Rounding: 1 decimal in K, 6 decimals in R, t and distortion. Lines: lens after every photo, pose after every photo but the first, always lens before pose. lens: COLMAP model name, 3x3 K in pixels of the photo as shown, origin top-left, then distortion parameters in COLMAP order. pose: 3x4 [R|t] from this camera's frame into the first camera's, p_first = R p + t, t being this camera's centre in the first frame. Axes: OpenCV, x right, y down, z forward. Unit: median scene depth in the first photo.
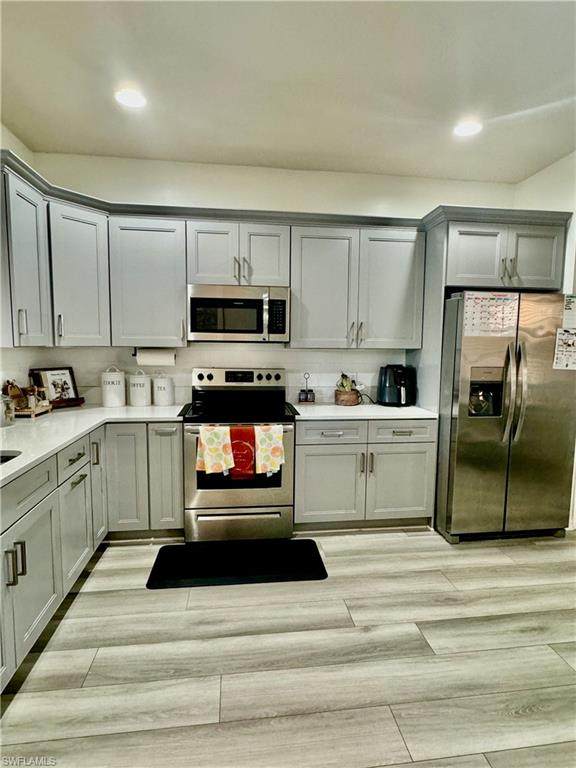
lens RADIAL K [[411.8, 0, 289.5], [0, 411.8, 385.2], [0, 0, 1]] dist [0.001338, 0.000225]
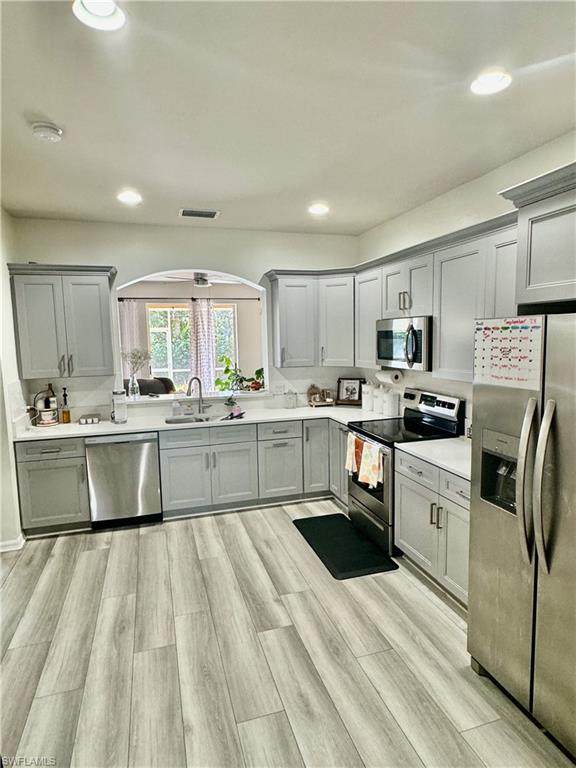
lens RADIAL K [[444.4, 0, 289.3], [0, 444.4, 383.4], [0, 0, 1]] dist [0.007673, 0.001289]
pose [[0.167236, 0.090932, -0.981714, 1.180356], [-0.069180, 0.994366, 0.080319, -0.164575], [0.983487, 0.054483, 0.172585, 0.584785]]
